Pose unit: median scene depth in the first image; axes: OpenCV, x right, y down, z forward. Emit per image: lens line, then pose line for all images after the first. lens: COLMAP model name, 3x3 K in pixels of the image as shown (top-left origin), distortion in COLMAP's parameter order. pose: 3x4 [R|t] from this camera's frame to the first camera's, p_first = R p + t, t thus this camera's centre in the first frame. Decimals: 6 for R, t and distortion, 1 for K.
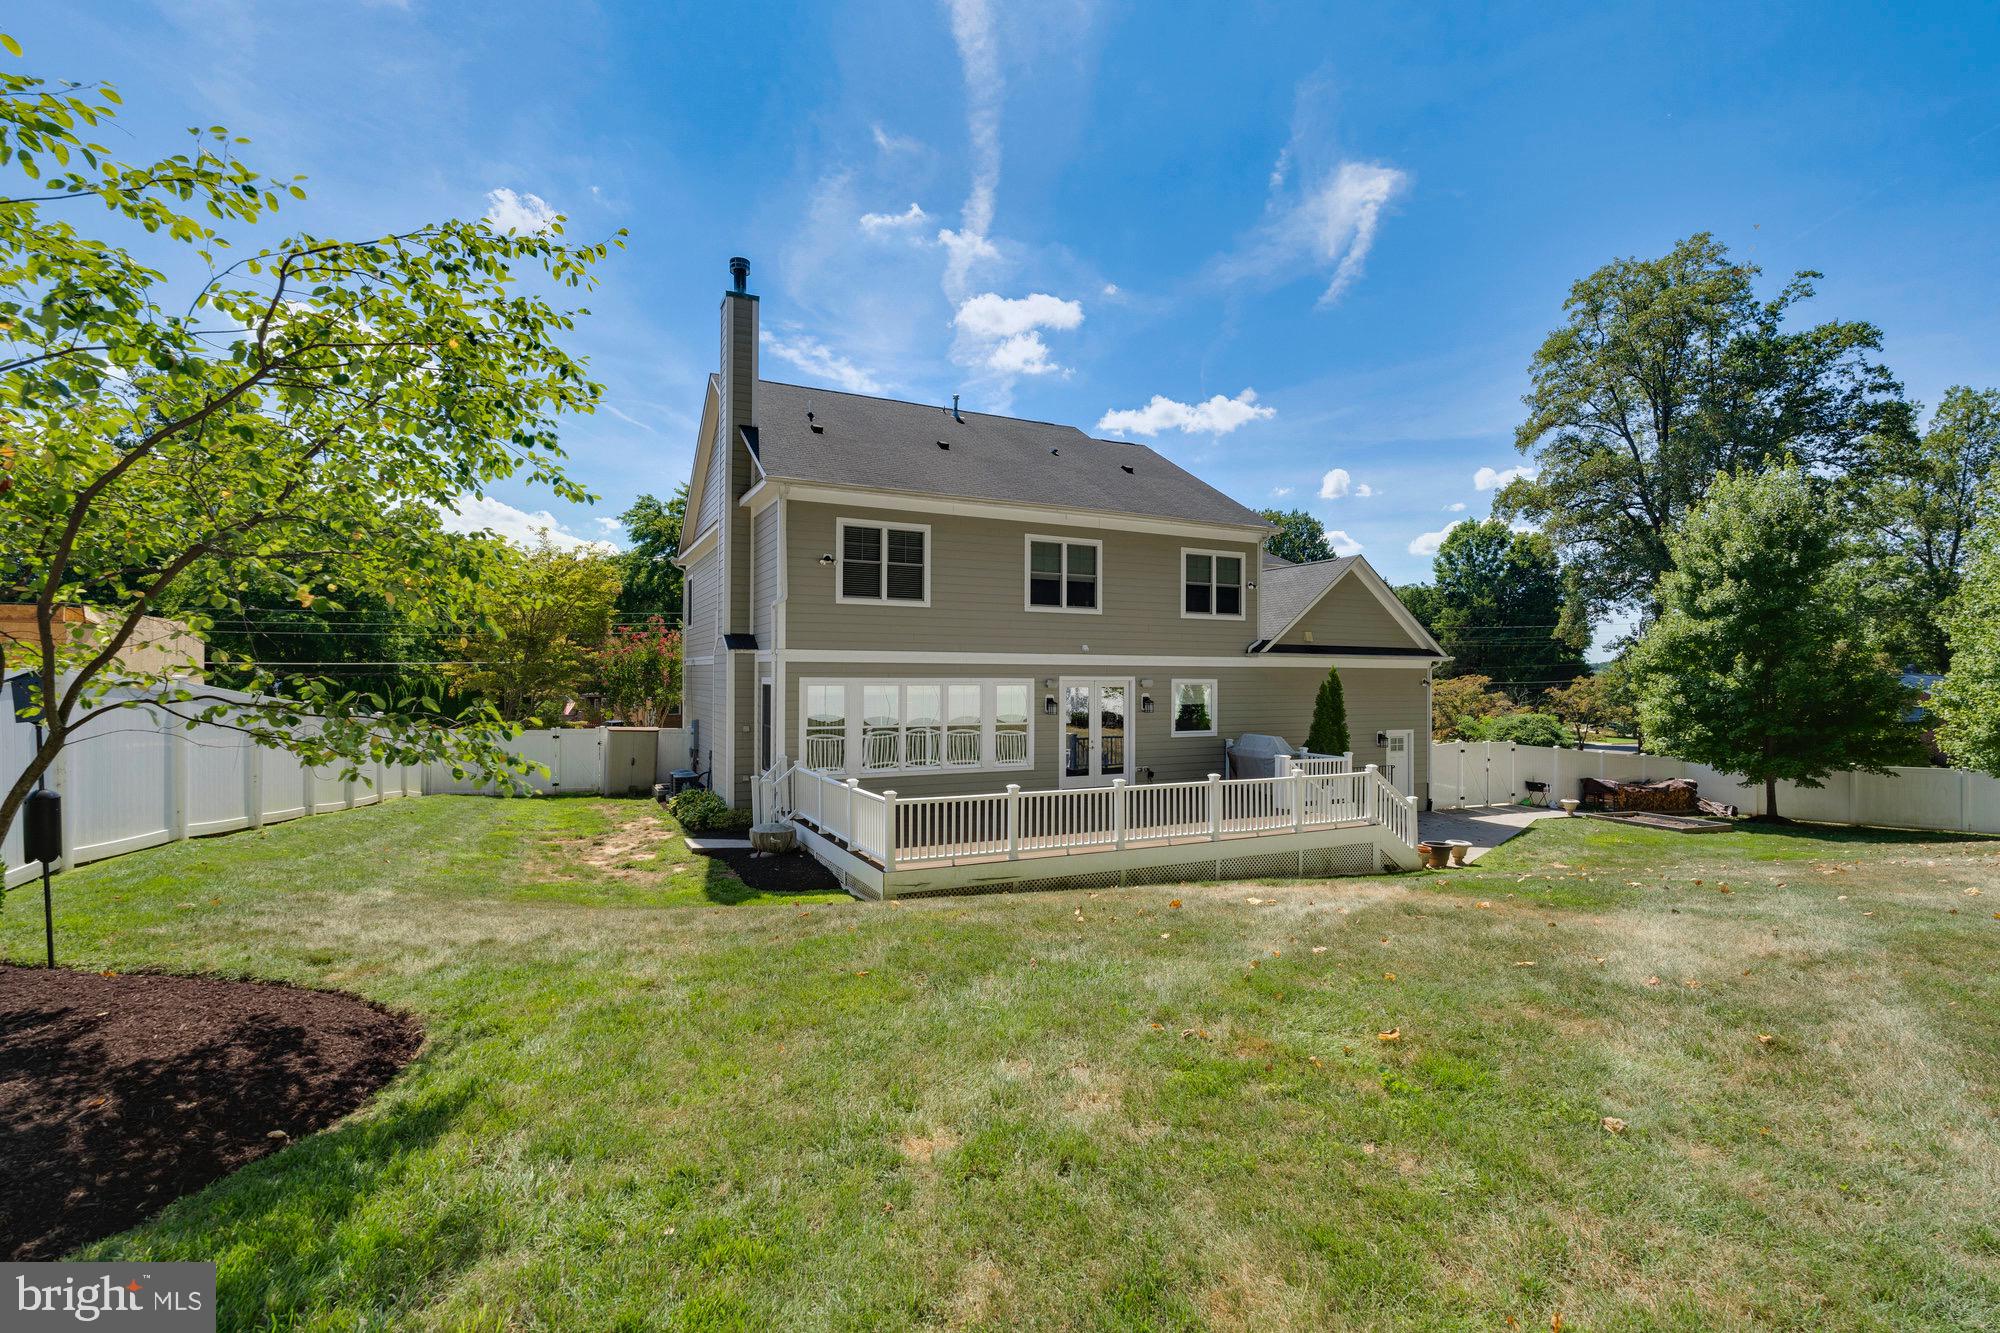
lens RADIAL K [[899.2, 0, 1047.7], [0, 899.2, 663.5], [0, 0, 1]] dist [0.004324, -0.000458]
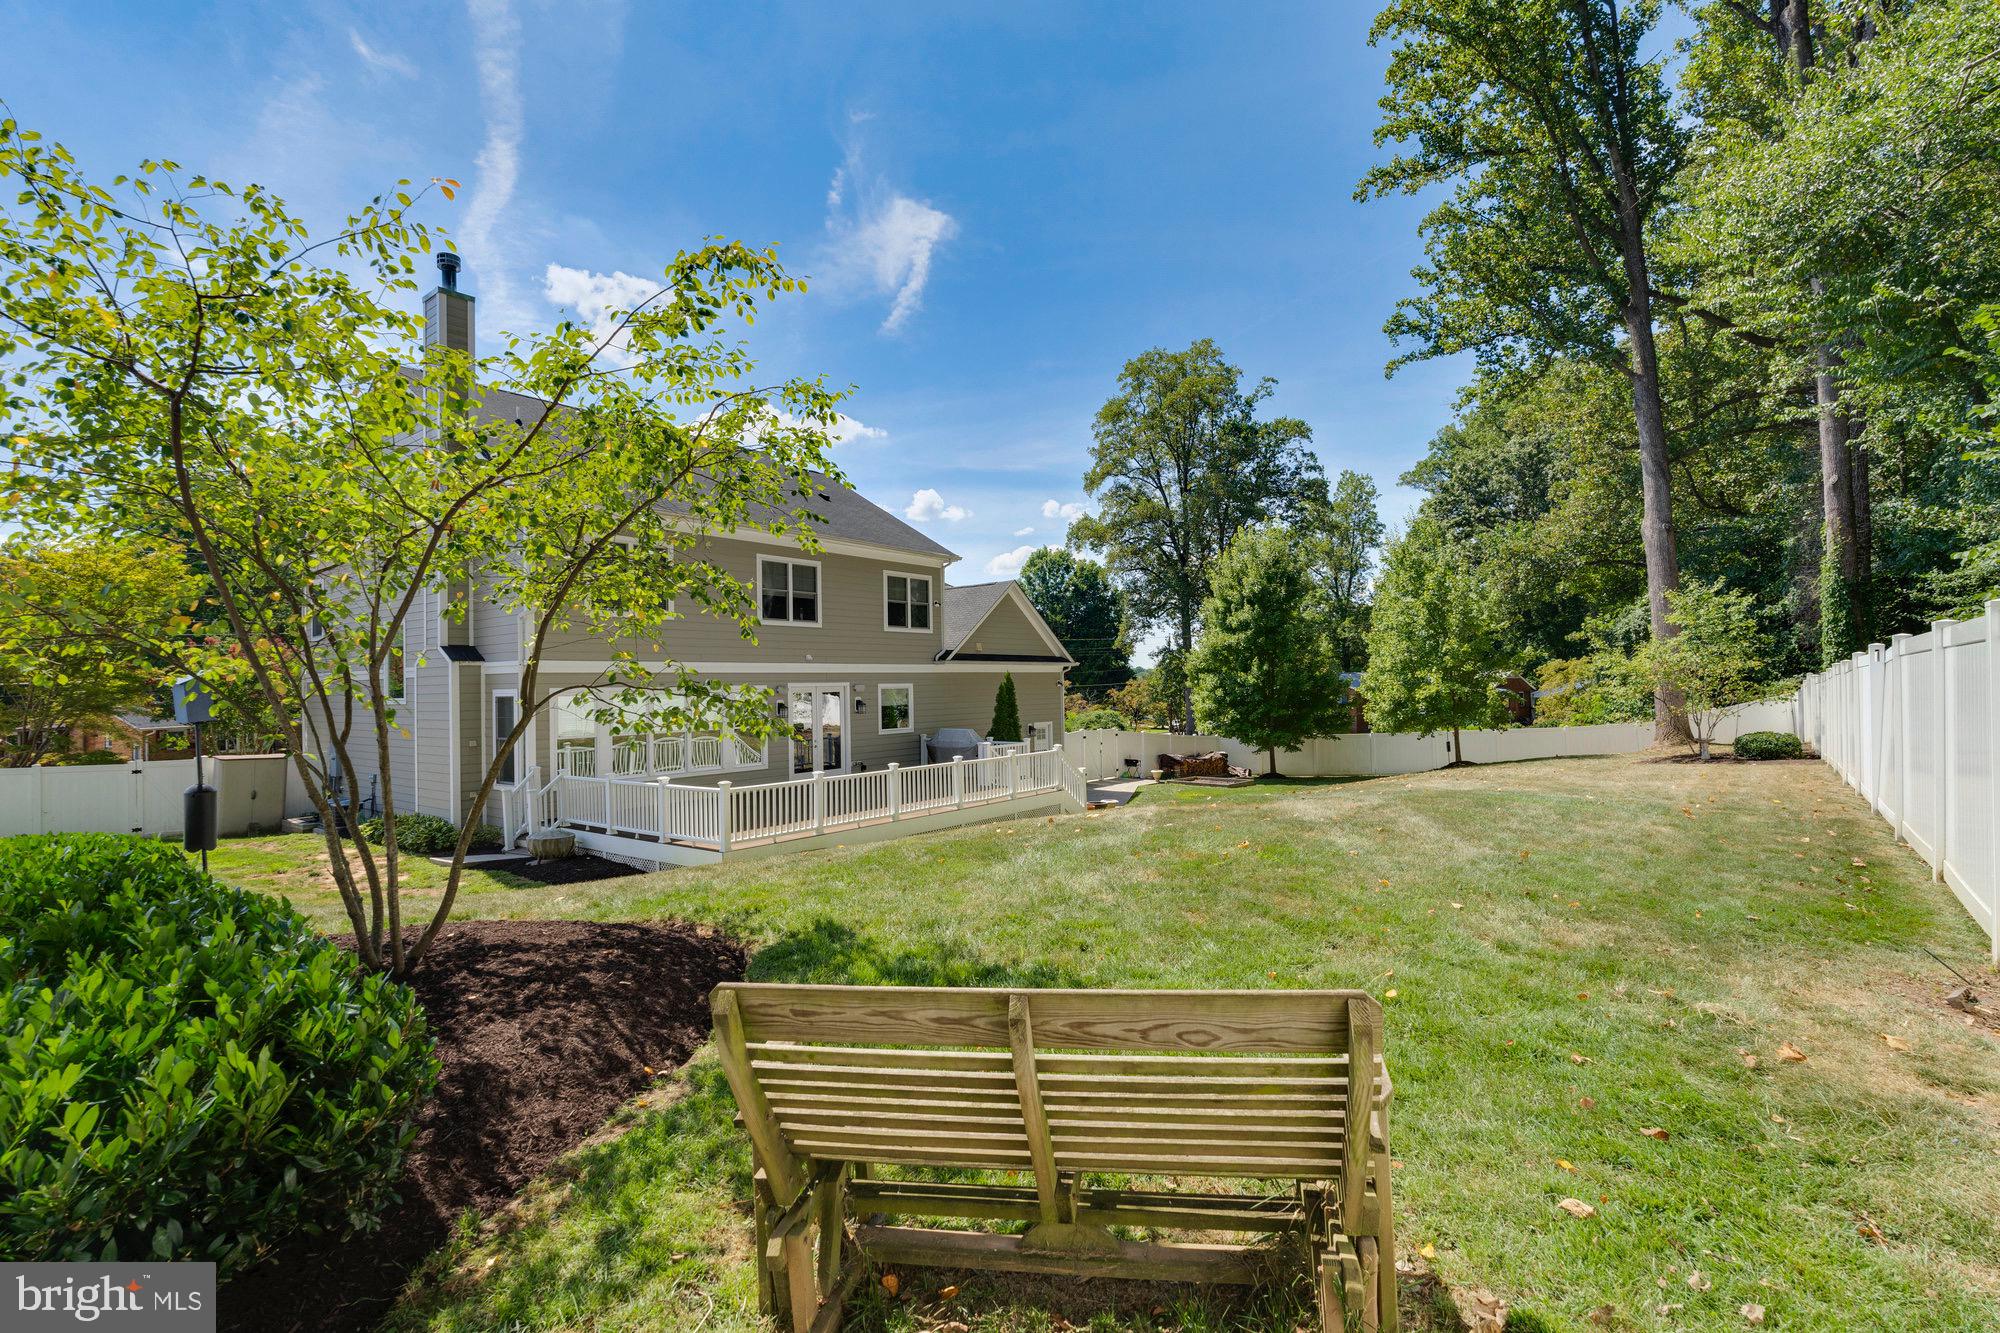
lens RADIAL K [[899.2, 0, 1030.3], [0, 899.2, 673.4], [0, 0, 1]] dist [0.004324, -0.000458]
pose [[0.895687, -0.016591, 0.444375, -0.158653], [0.017585, 0.999844, 0.001885, 0.004030], [-0.444337, 0.006126, 0.895839, -0.093536]]
